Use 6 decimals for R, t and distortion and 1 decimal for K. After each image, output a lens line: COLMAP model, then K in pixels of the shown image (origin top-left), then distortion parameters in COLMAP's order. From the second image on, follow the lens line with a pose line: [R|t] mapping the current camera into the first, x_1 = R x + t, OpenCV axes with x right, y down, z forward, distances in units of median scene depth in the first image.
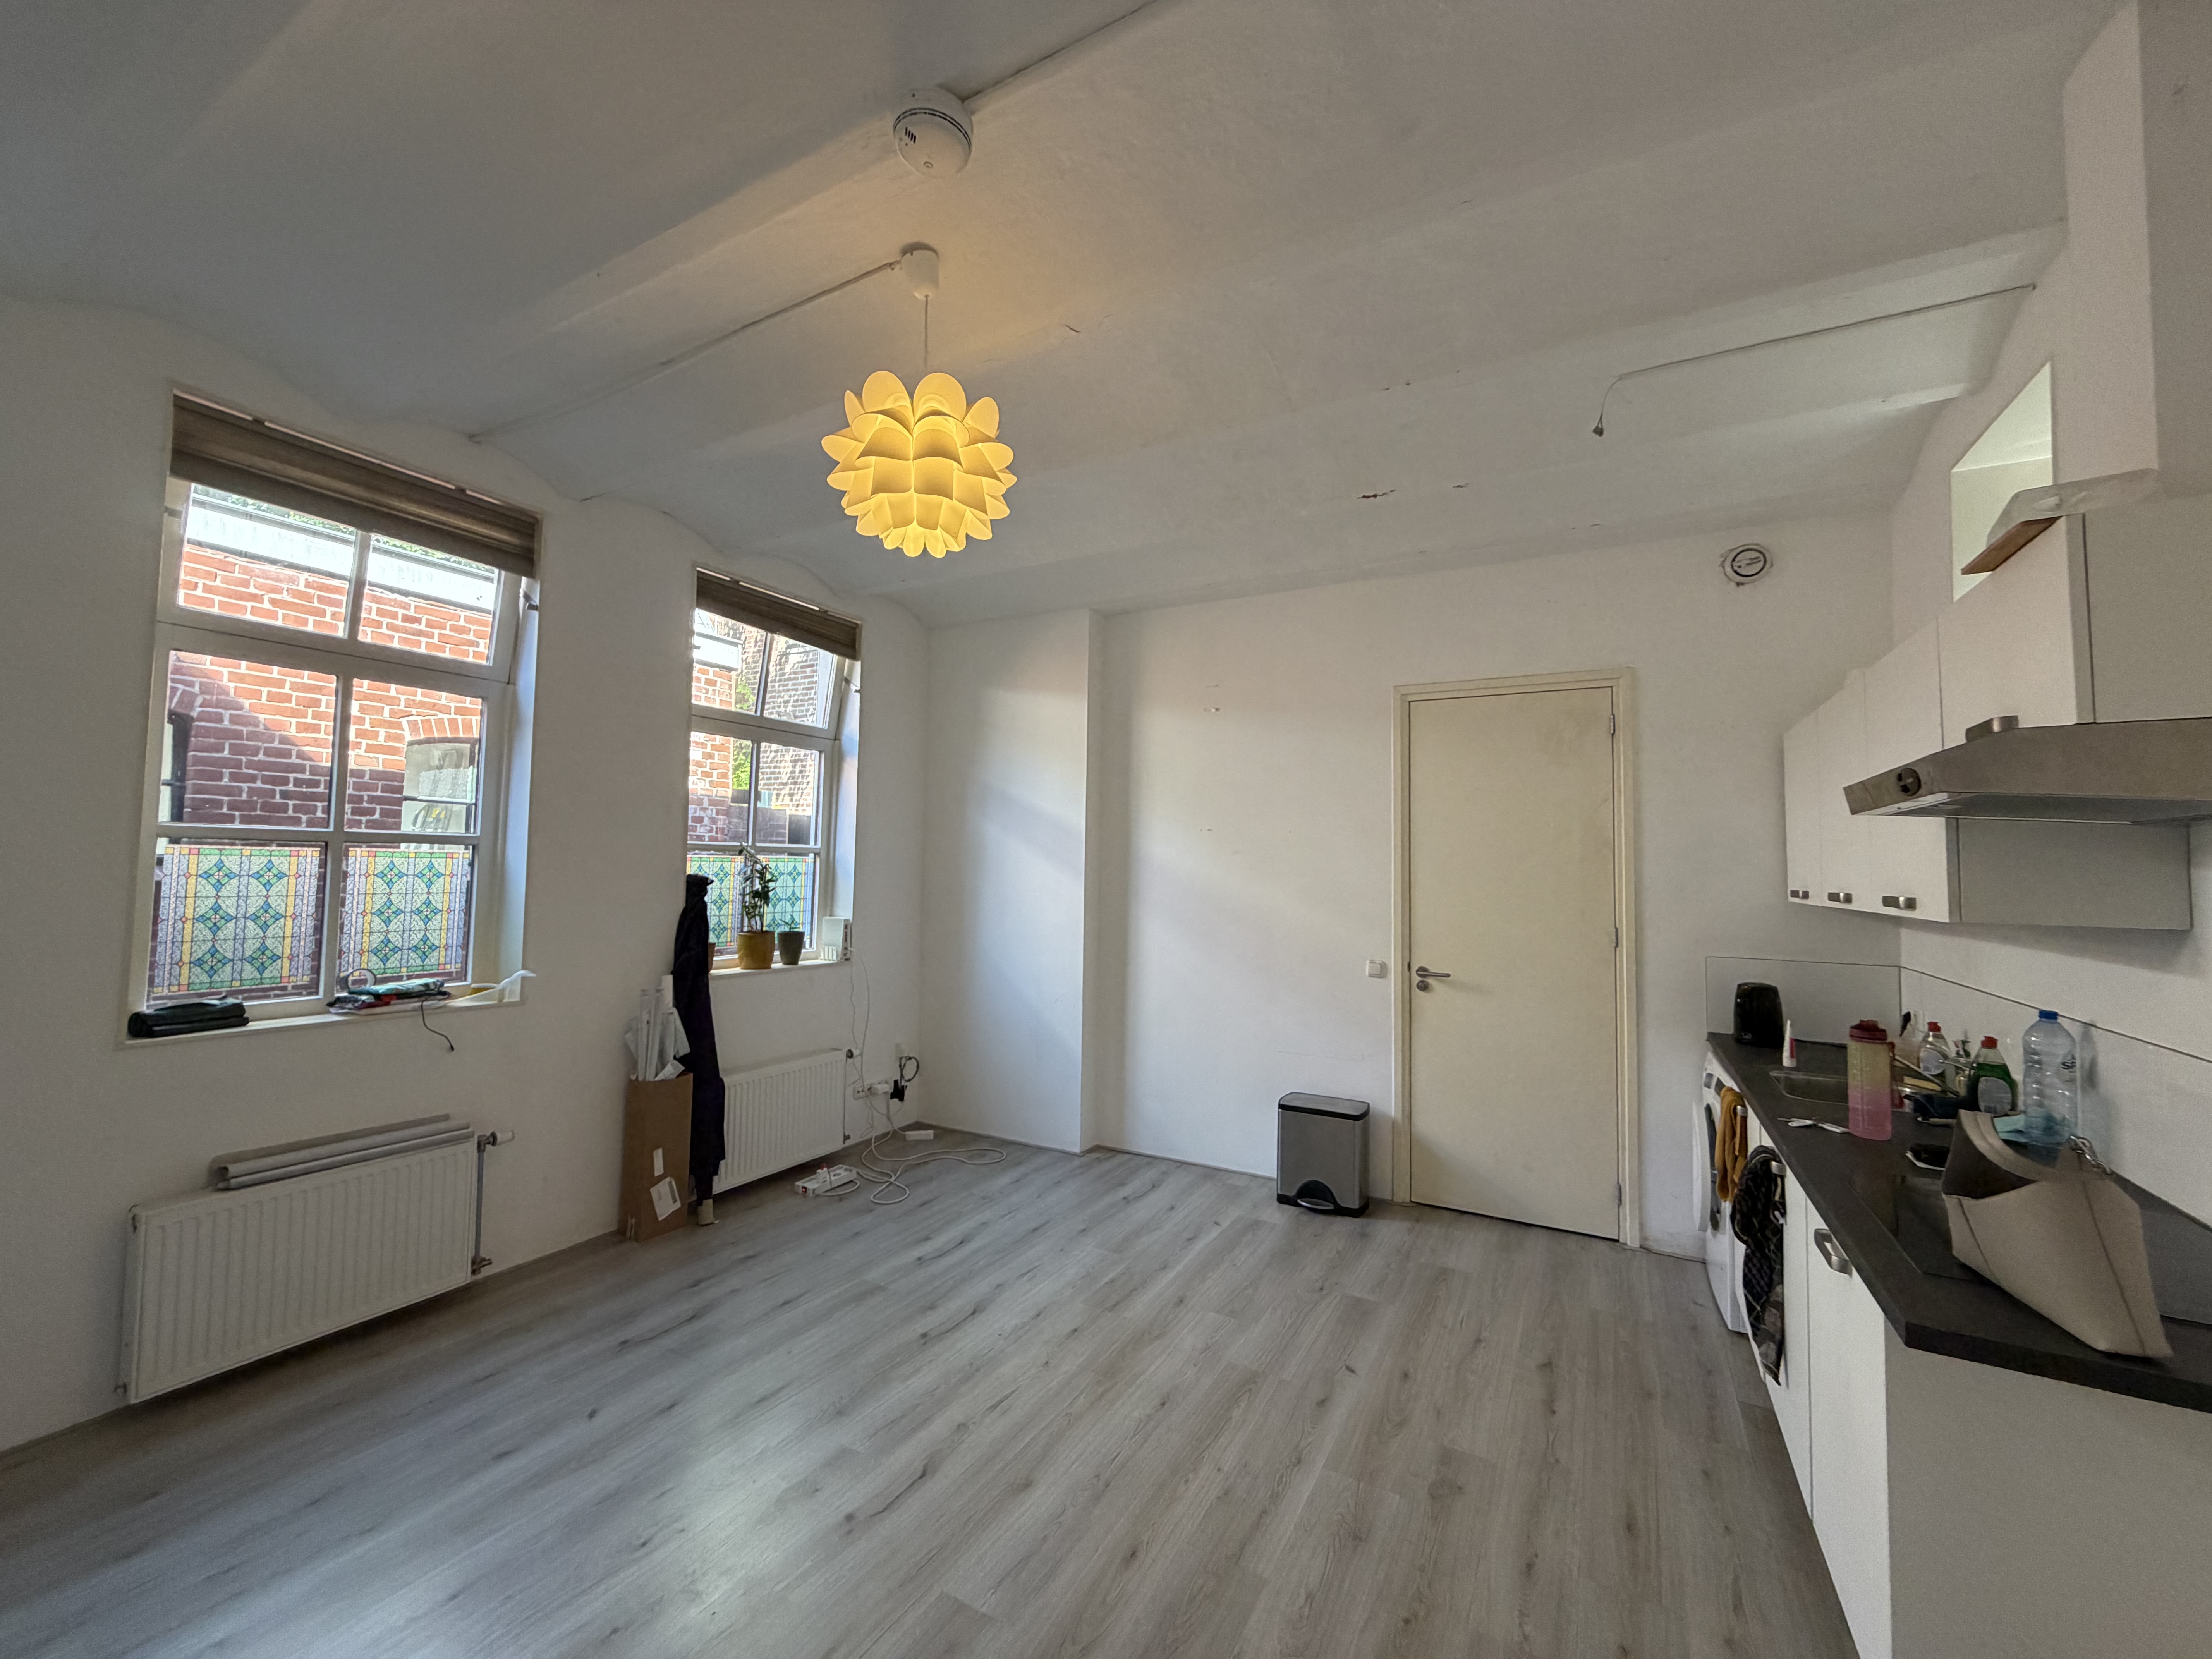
lens RADIAL K [[889.3, 0, 1100.6], [0, 889.3, 825.0], [0, 0, 1]] dist [-0.002211, -0.000148]
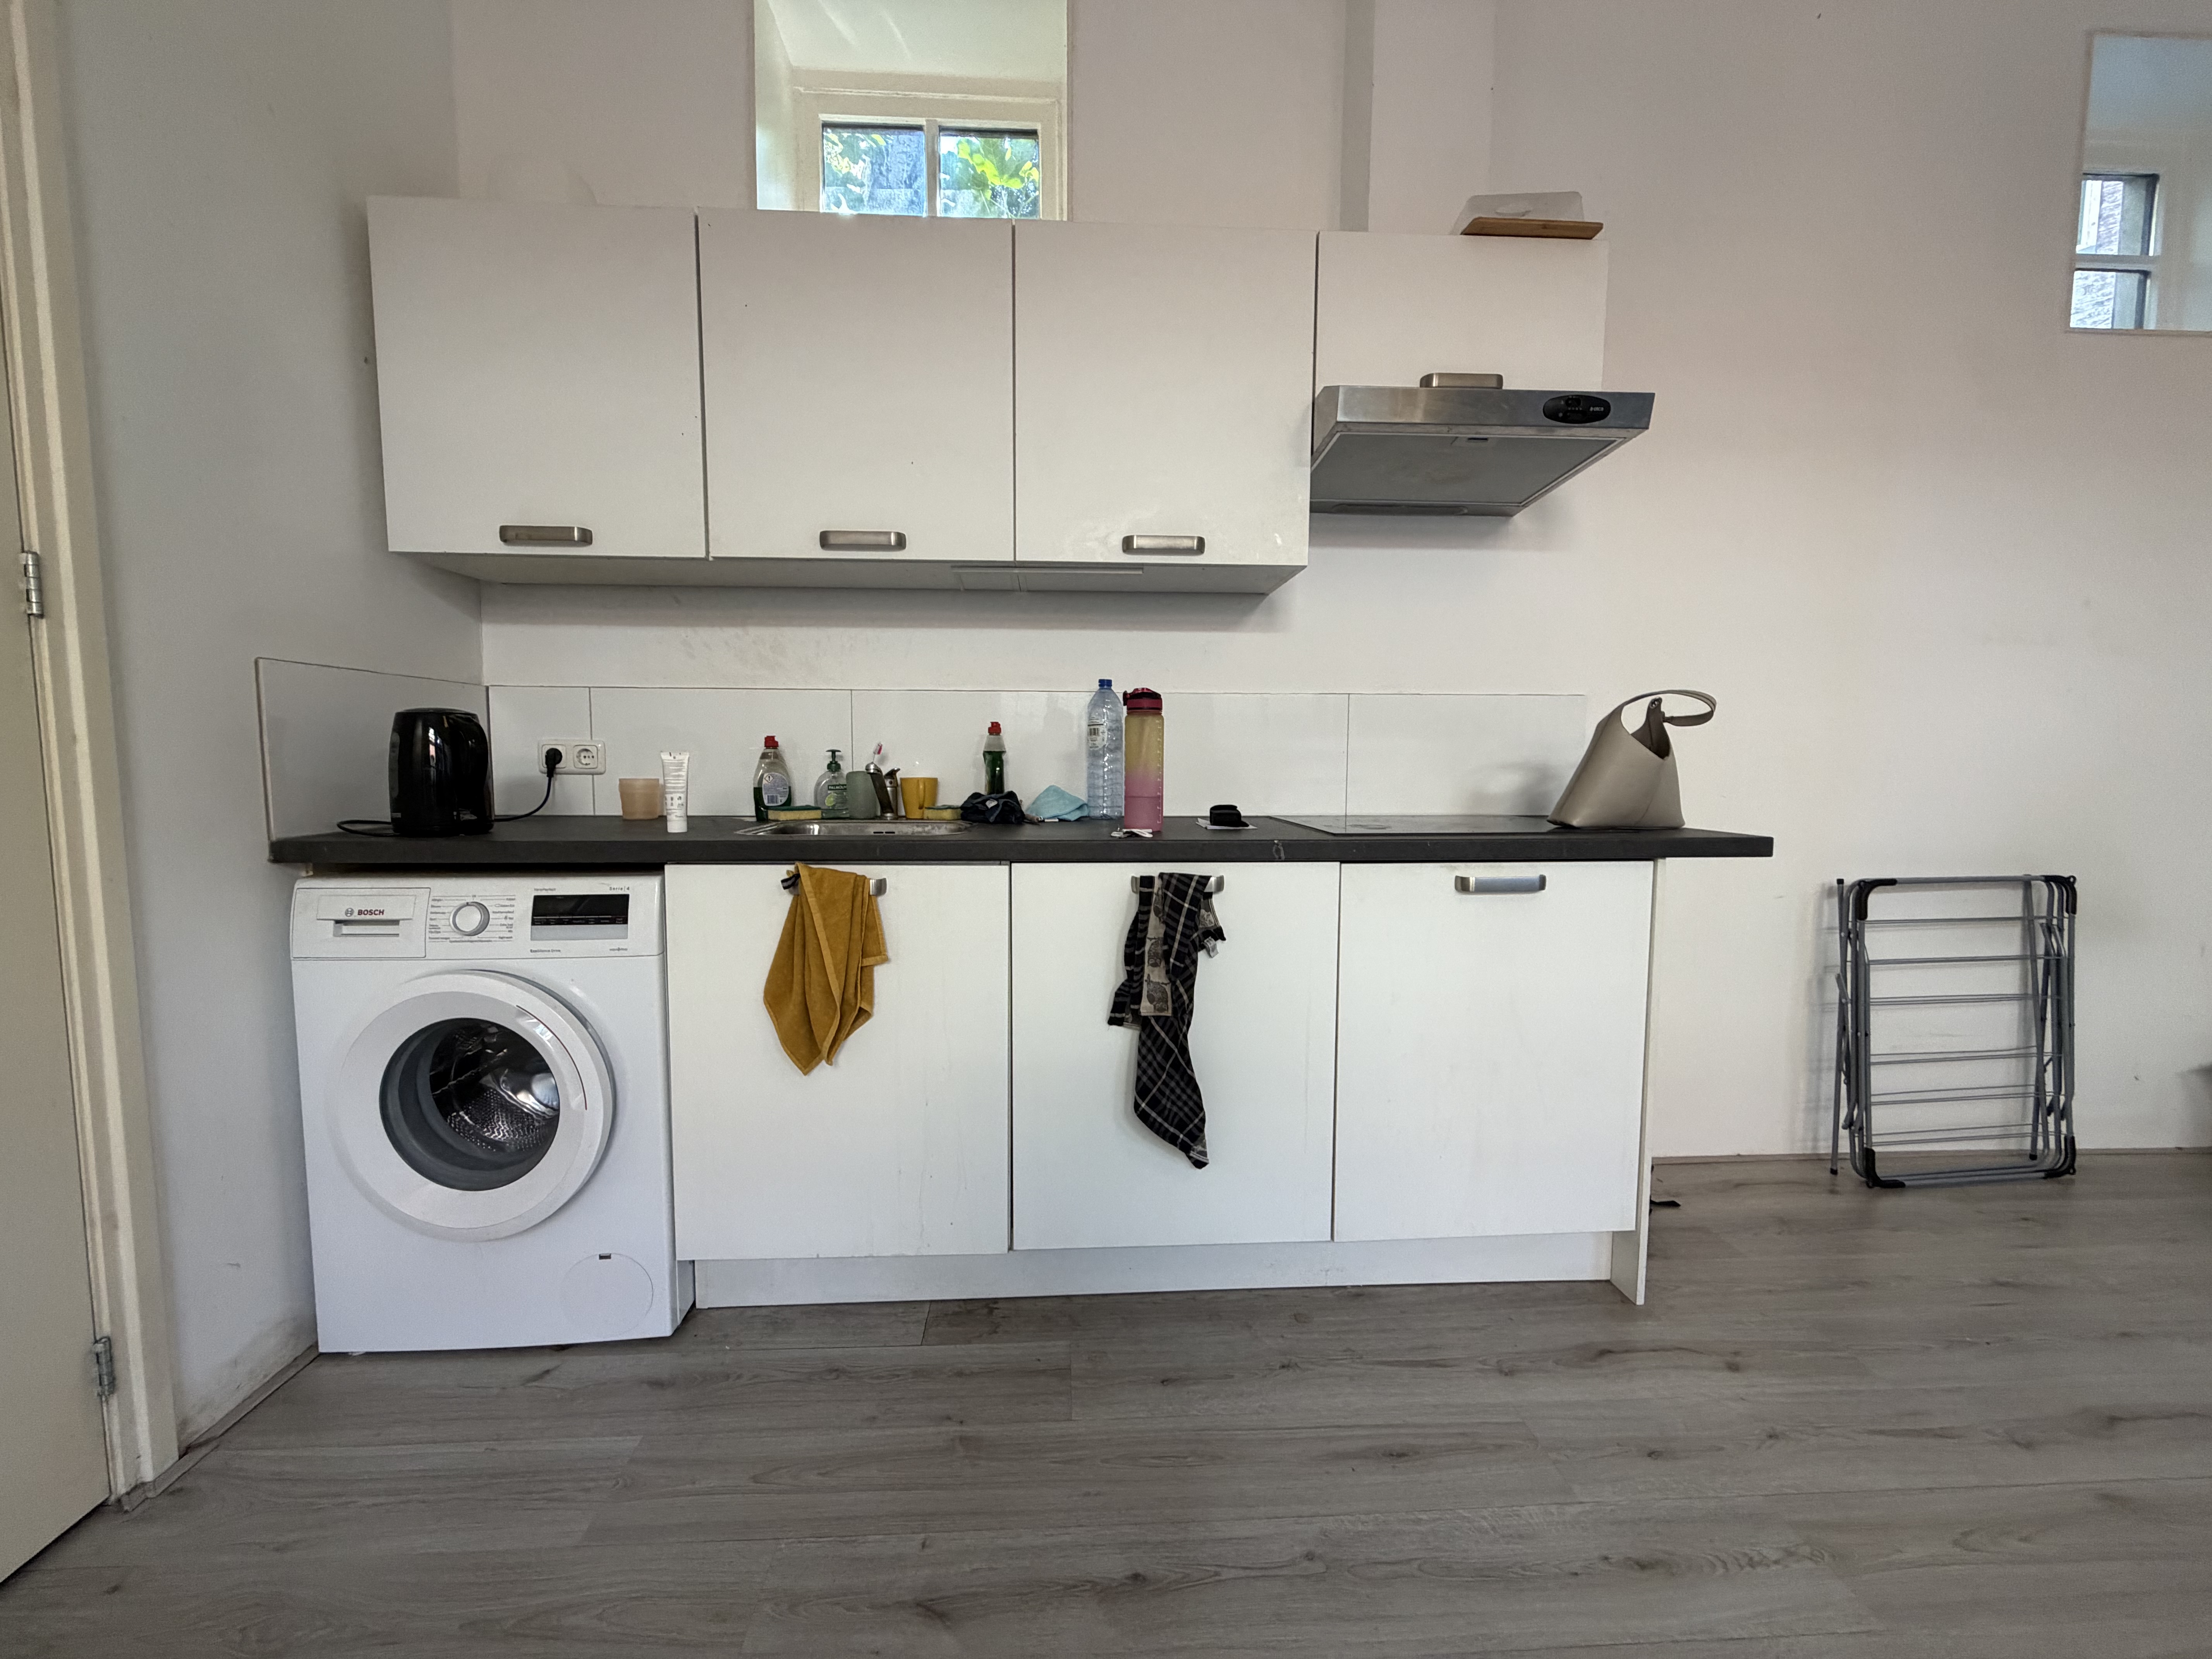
lens RADIAL K [[889.3, 0, 1103.6], [0, 889.3, 815.5], [0, 0, 1]] dist [-0.002211, -0.000148]
pose [[-0.536361, -0.090259, 0.839149, 0.157968], [-0.054884, 0.995891, 0.072038, 0.217554], [-0.842202, -0.007418, -0.539111, 1.154122]]
